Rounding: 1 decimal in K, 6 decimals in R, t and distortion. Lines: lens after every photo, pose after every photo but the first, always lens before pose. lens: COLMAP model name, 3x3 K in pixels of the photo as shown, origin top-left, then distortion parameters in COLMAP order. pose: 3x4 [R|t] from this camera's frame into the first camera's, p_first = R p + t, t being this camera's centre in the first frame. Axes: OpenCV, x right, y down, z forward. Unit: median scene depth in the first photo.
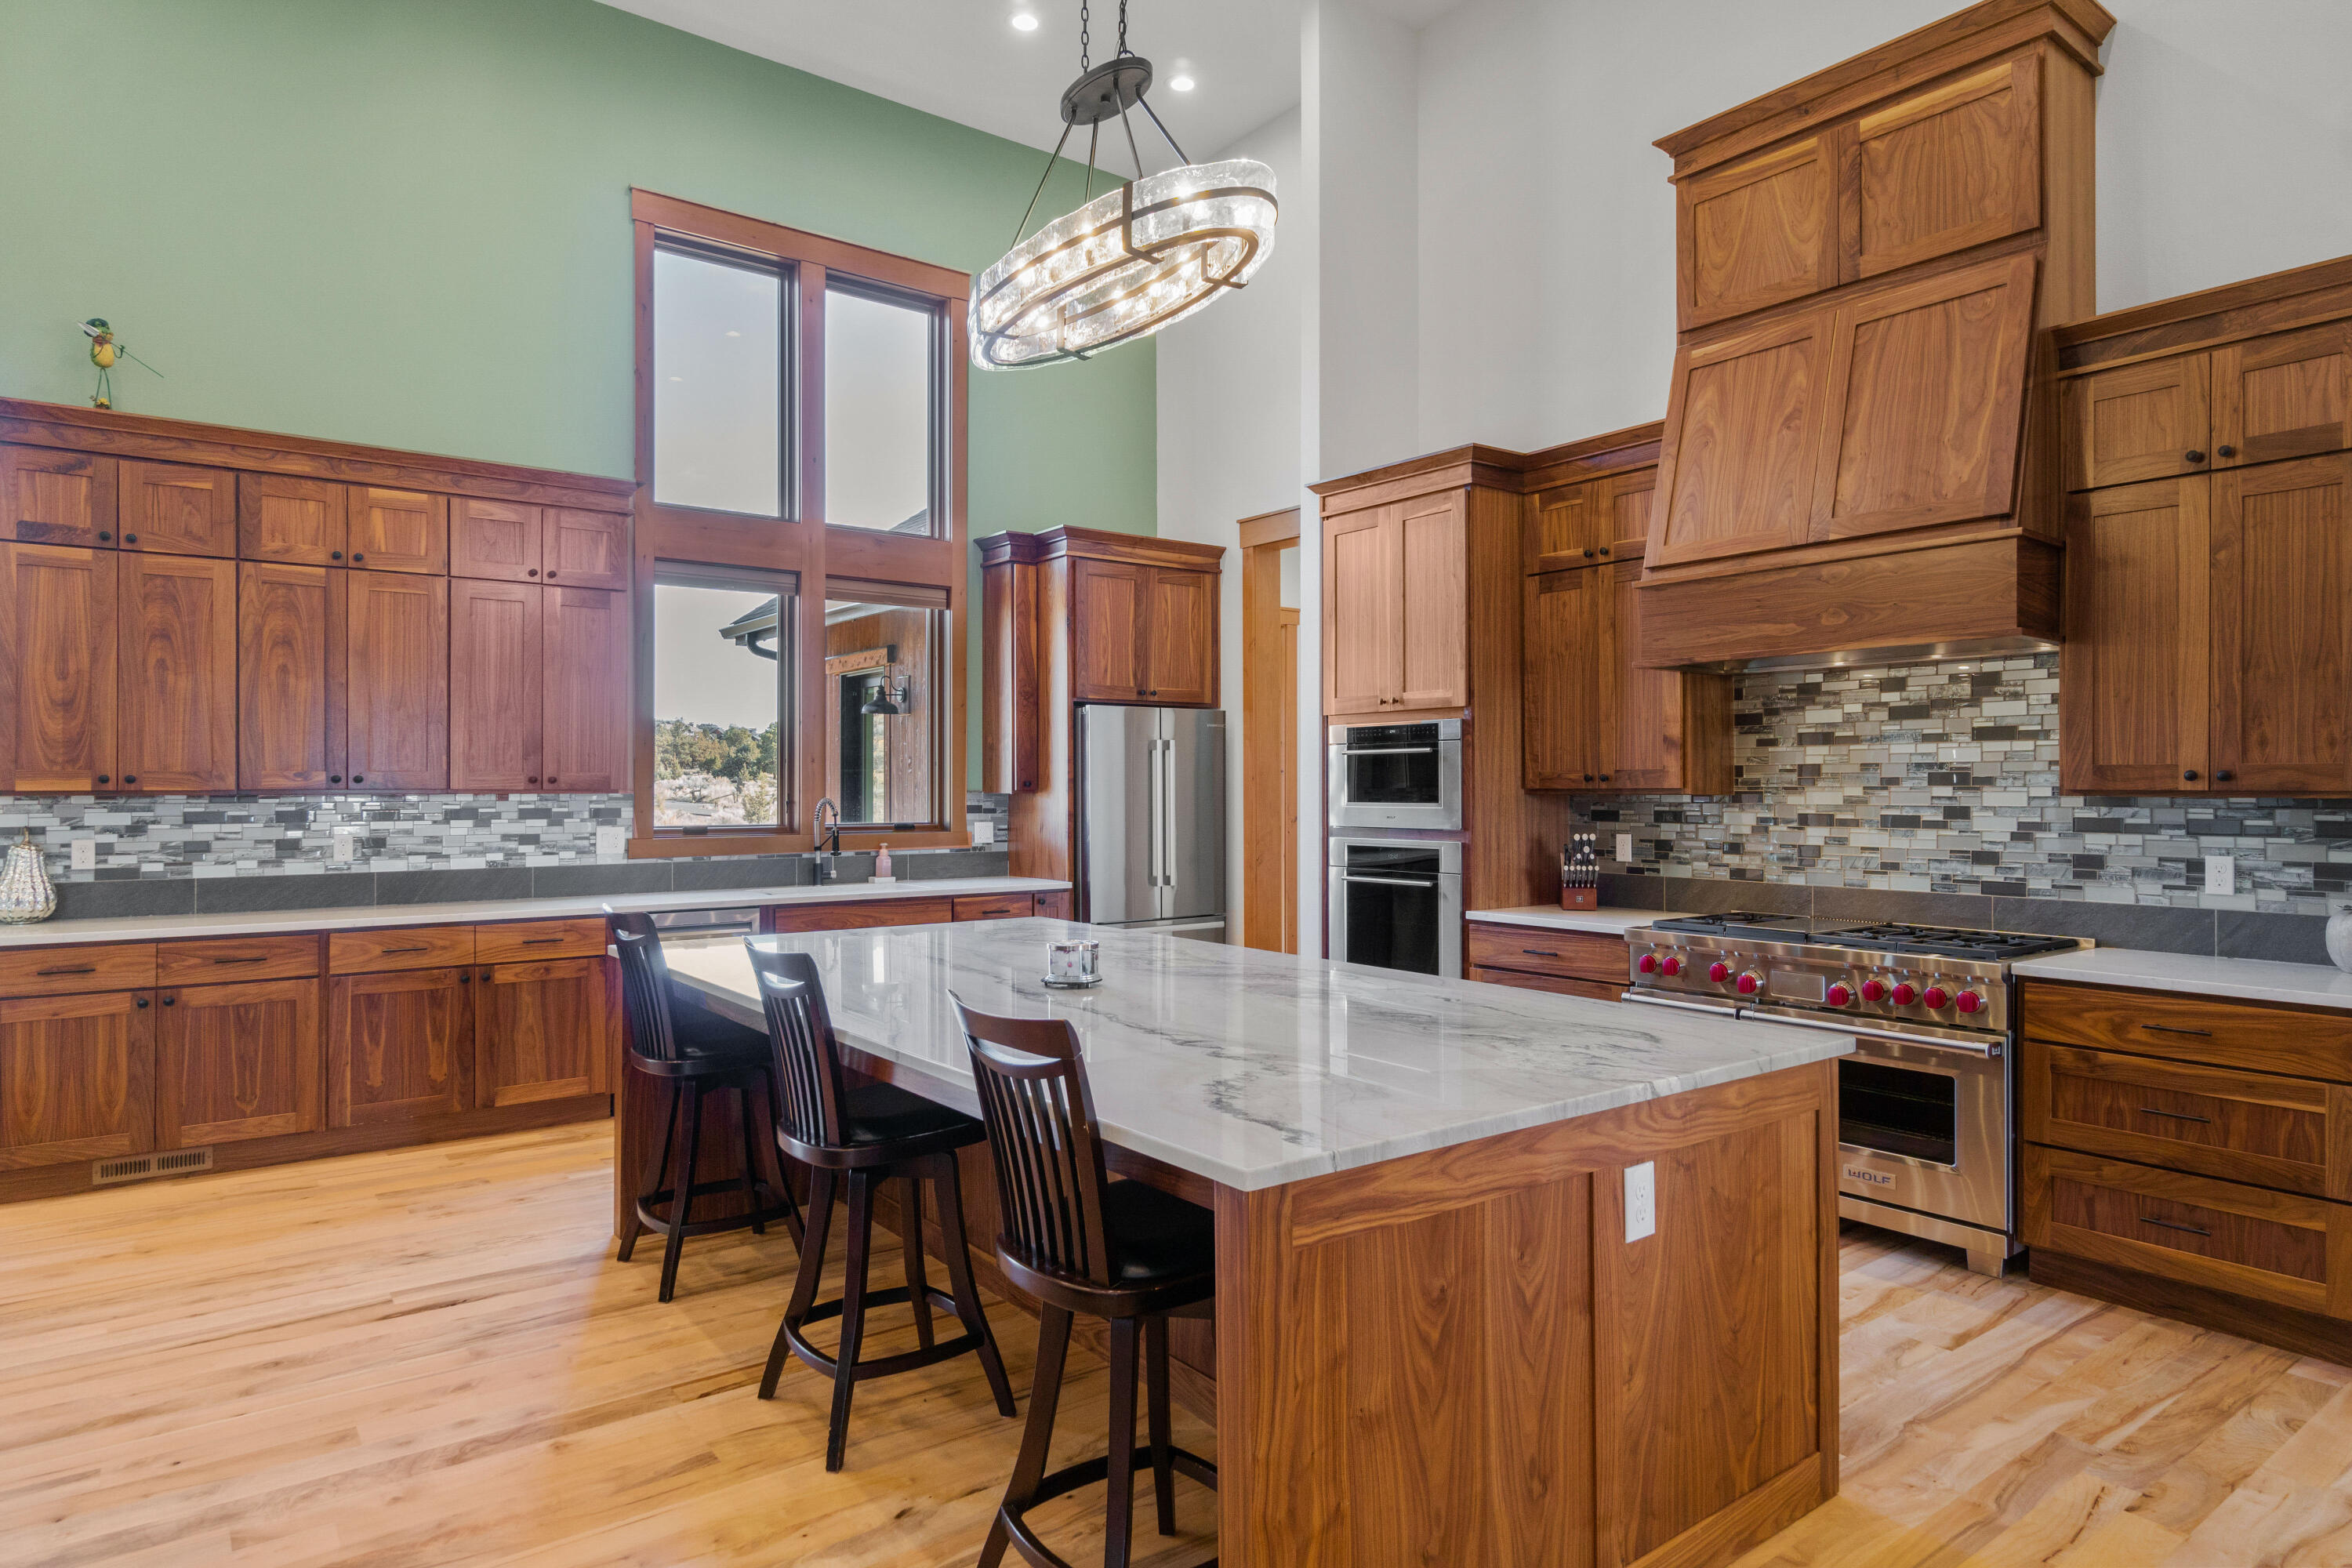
lens RADIAL K [[1342.6, 0, 1194.6], [0, 1342.6, 782.1], [0, 0, 1]] dist [-0.001736, 0.001922]
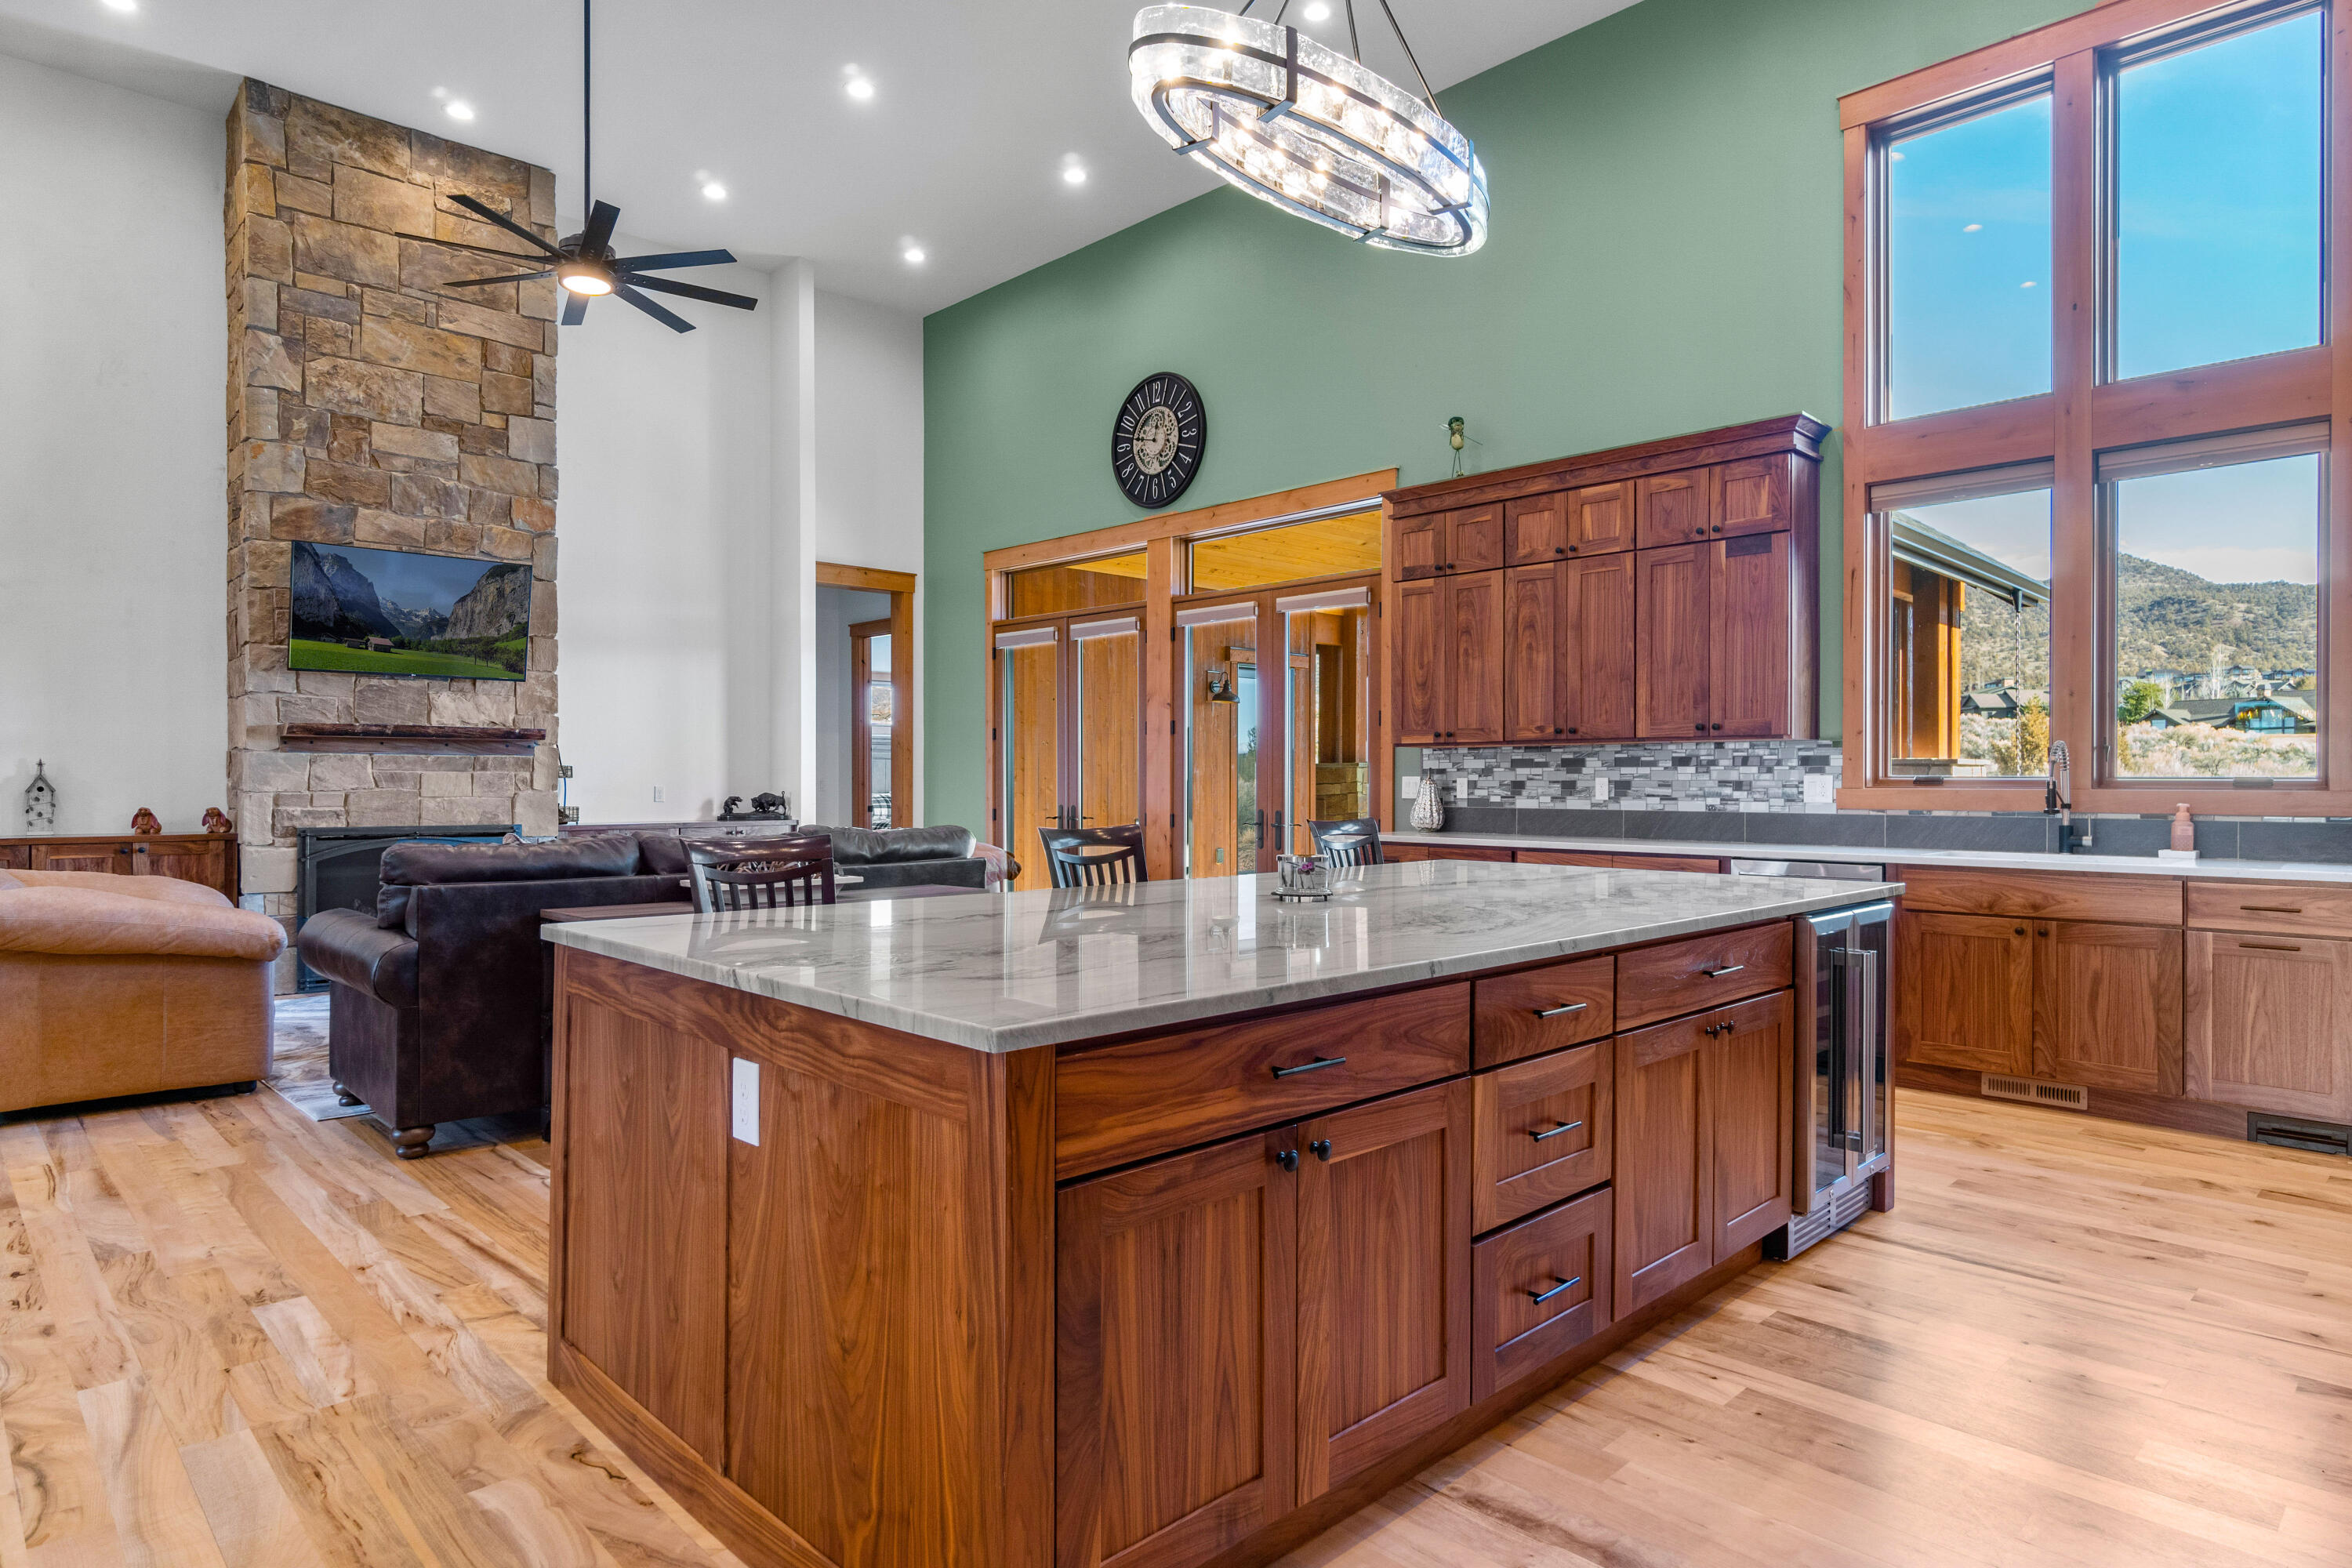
lens RADIAL K [[1342.6, 0, 1194.6], [0, 1342.6, 782.1], [0, 0, 1]] dist [-0.001736, 0.001922]
pose [[0.116694, 0.002461, -0.993165, 0.601365], [0.002911, 0.999992, 0.002820, 0.044148], [0.993164, -0.003220, 0.116686, 0.565593]]
